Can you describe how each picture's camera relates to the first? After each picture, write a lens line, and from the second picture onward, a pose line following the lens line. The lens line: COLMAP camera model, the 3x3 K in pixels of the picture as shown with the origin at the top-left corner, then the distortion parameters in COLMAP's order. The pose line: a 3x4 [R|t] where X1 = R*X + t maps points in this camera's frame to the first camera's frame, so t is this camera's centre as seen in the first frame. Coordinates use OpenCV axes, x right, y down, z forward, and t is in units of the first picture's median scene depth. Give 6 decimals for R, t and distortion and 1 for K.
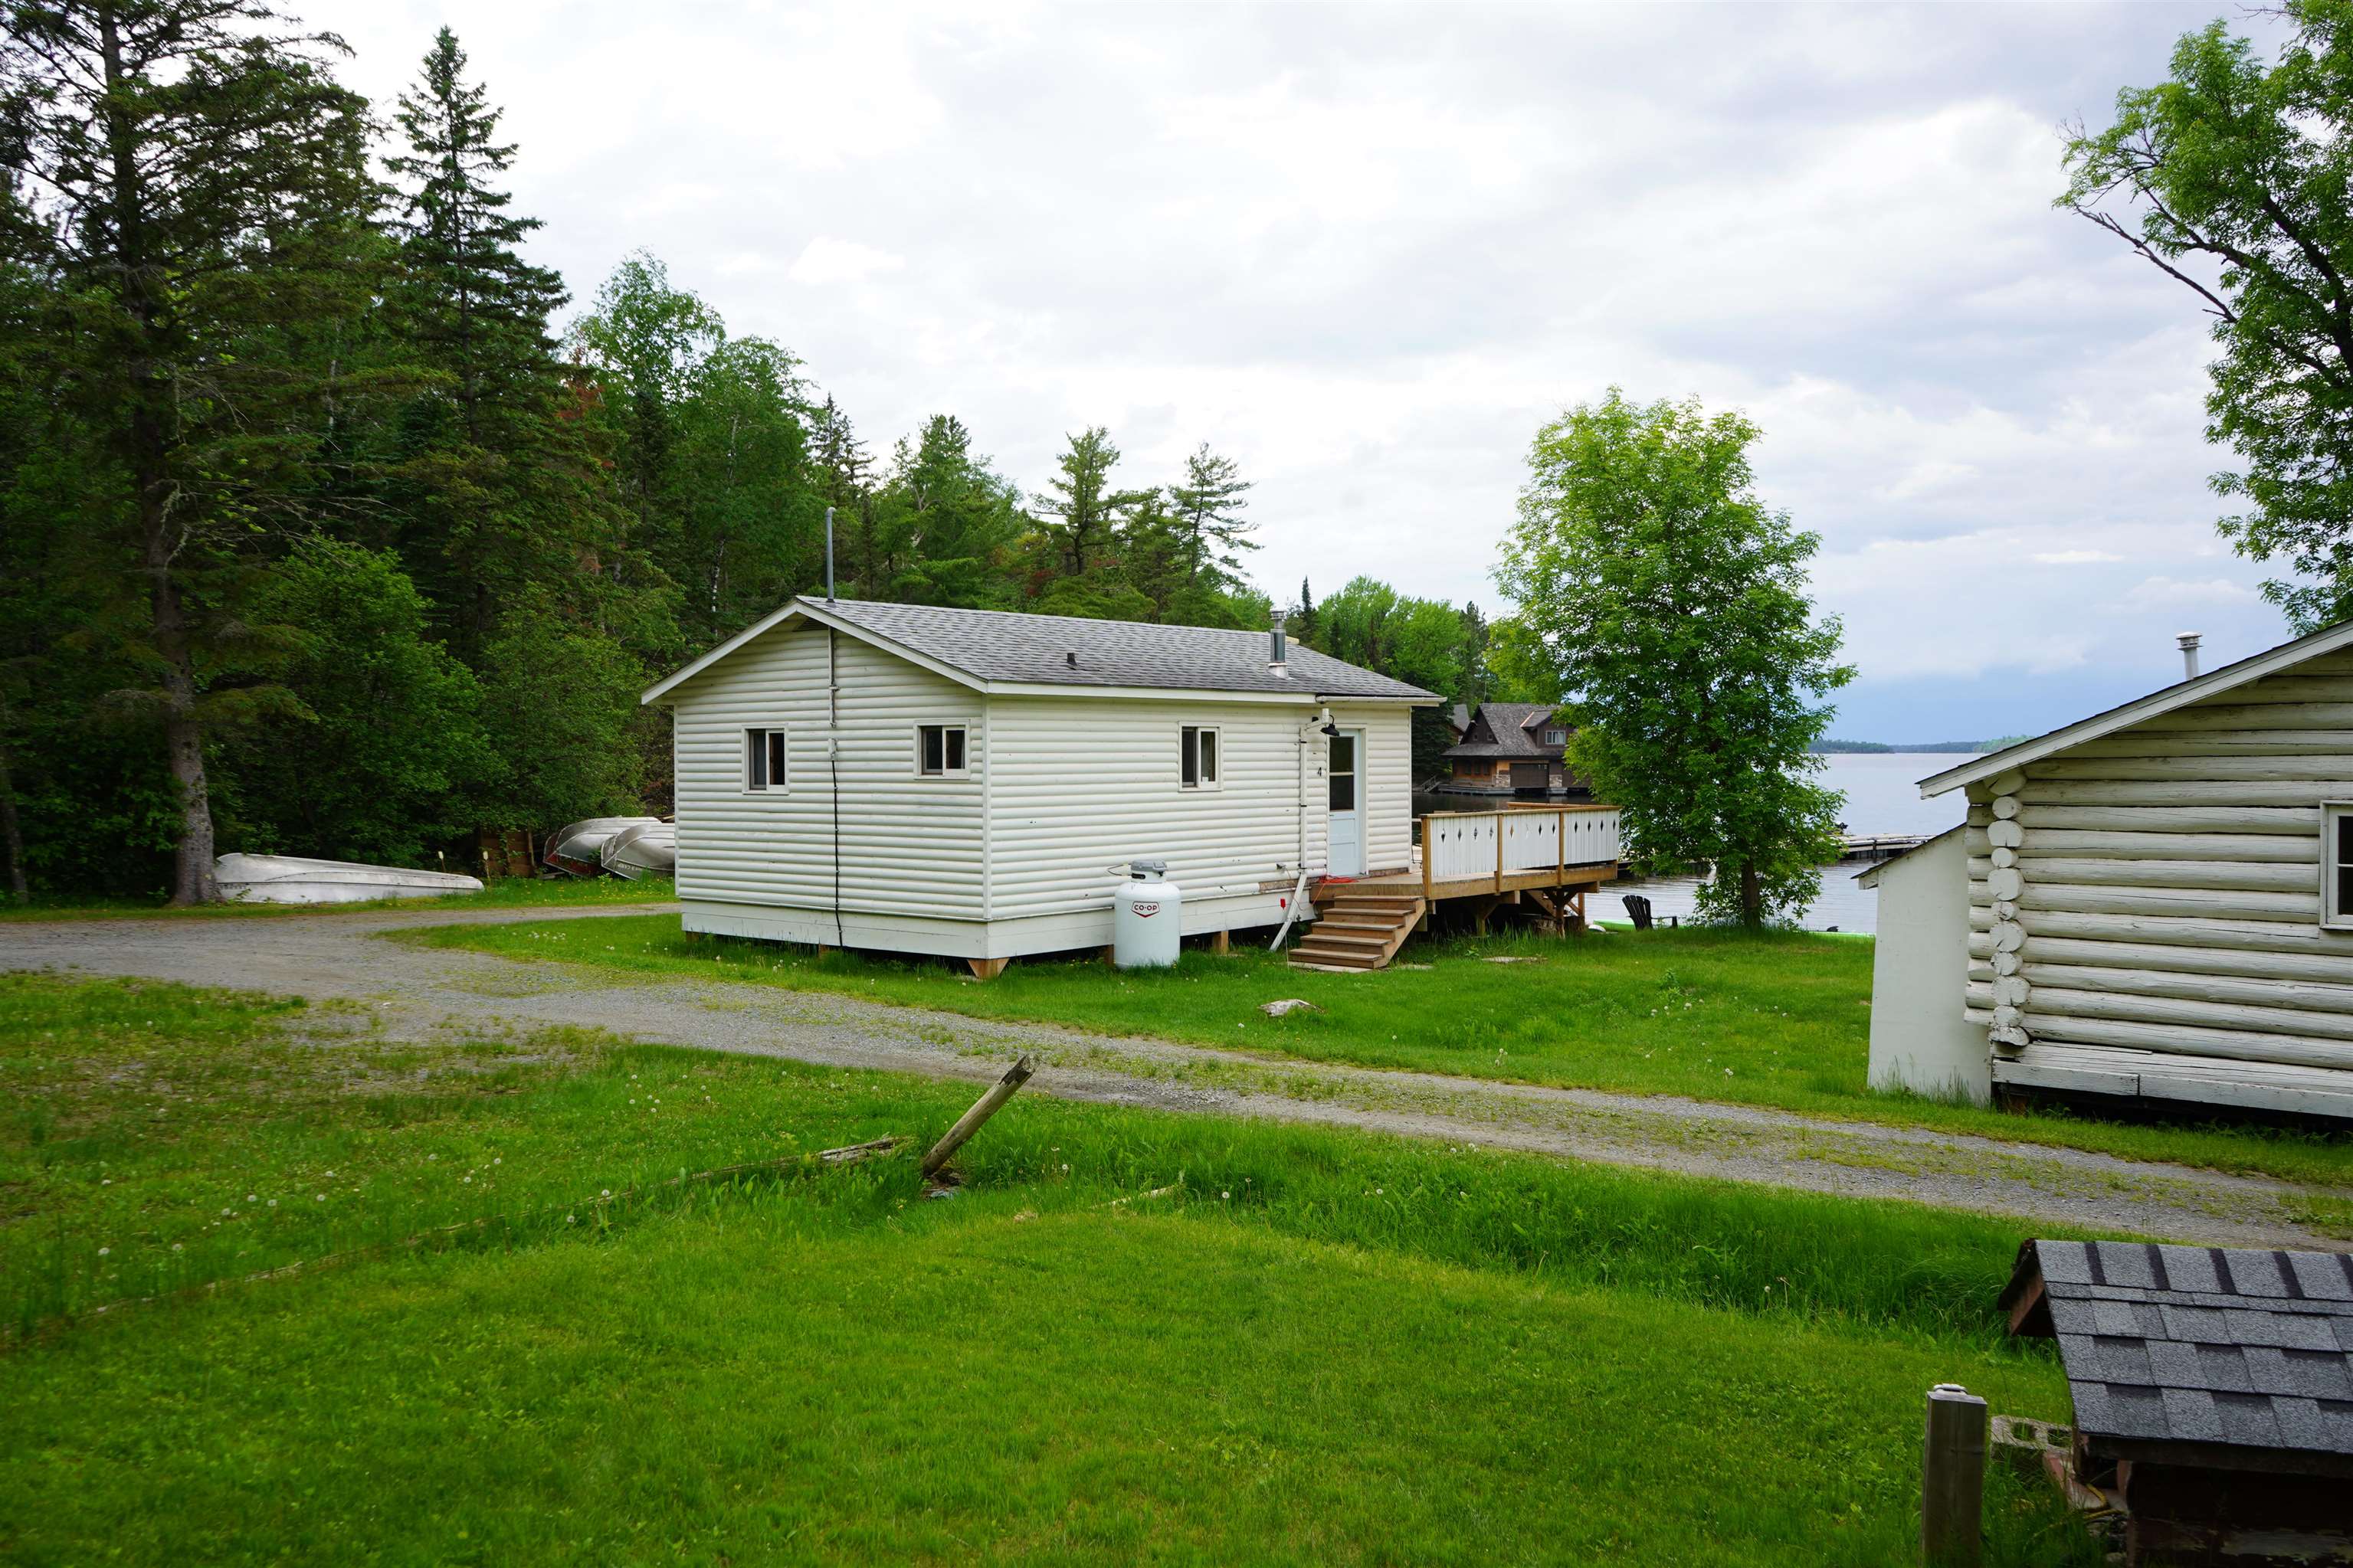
lens RADIAL K [[1863.1, 0, 1178.0], [0, 1863.1, 785.2], [0, 0, 1]] dist [-0.029996, 0.029212]
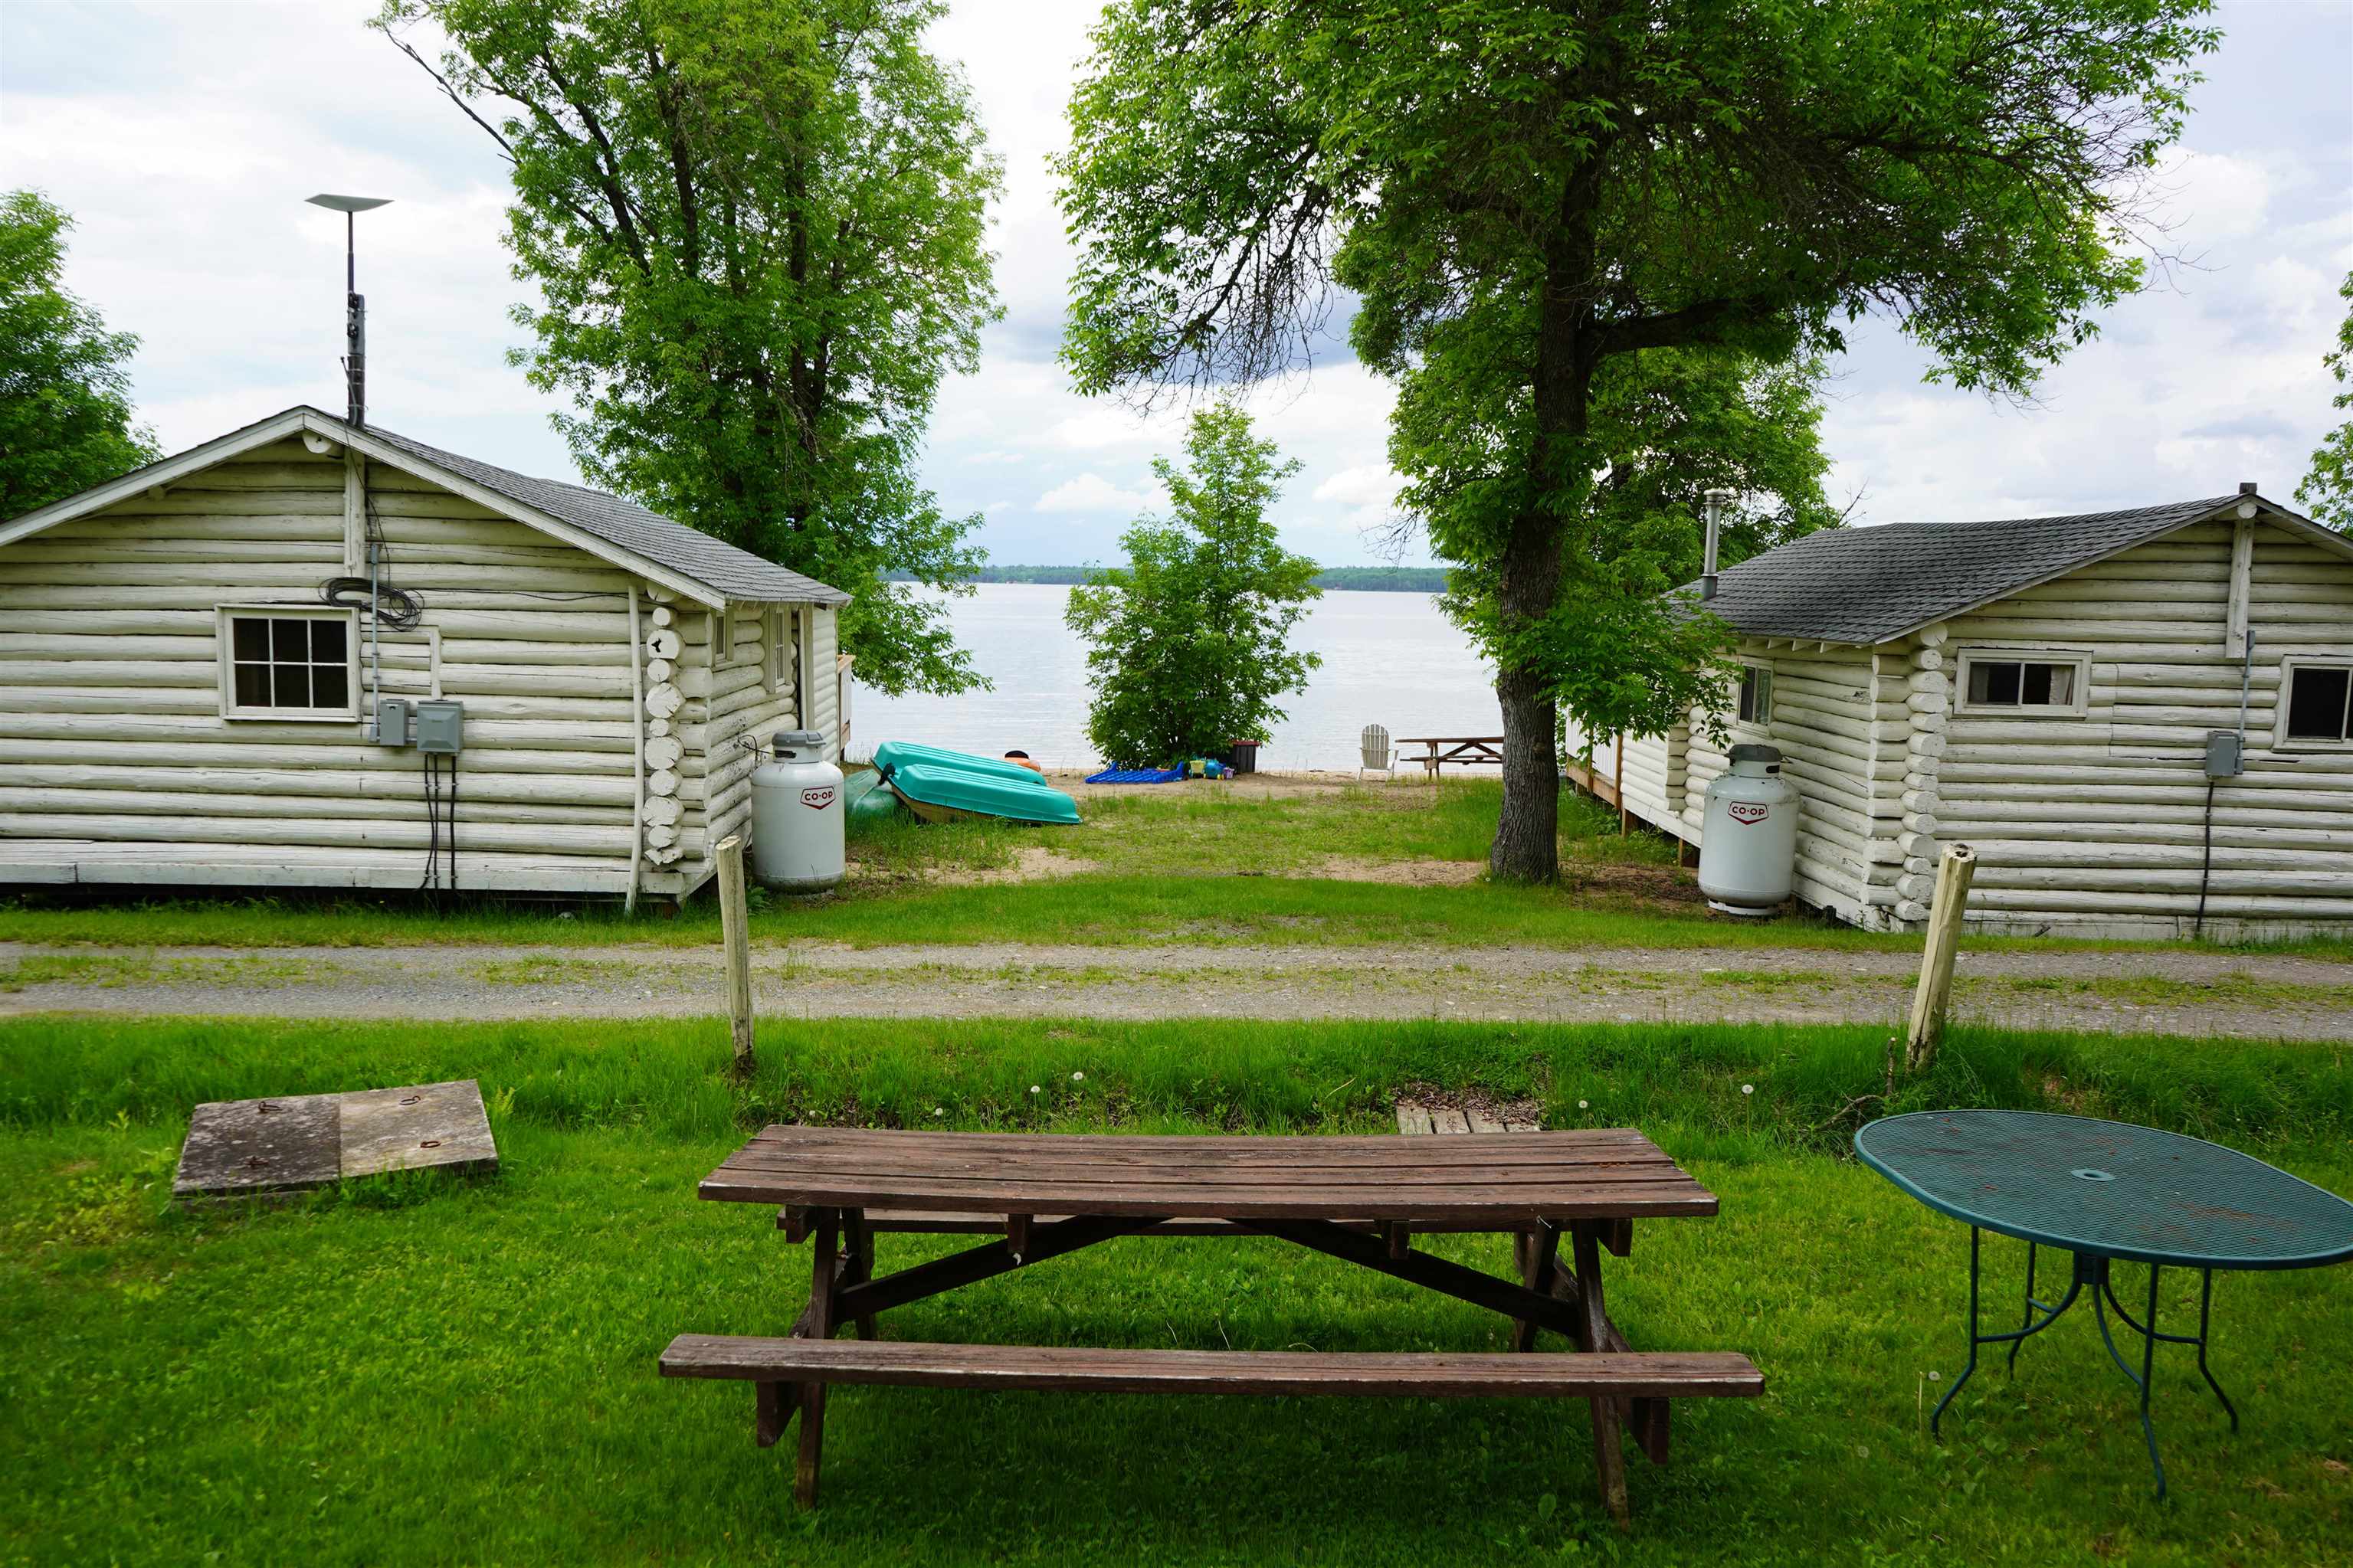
lens RADIAL K [[1863.1, 0, 1180.3], [0, 1863.1, 775.5], [0, 0, 1]] dist [-0.029996, 0.029212]
pose [[0.780583, -0.052496, 0.622844, 0.181864], [-0.004589, 0.995959, 0.089694, 0.004162], [-0.625036, -0.072872, 0.777187, -0.111347]]
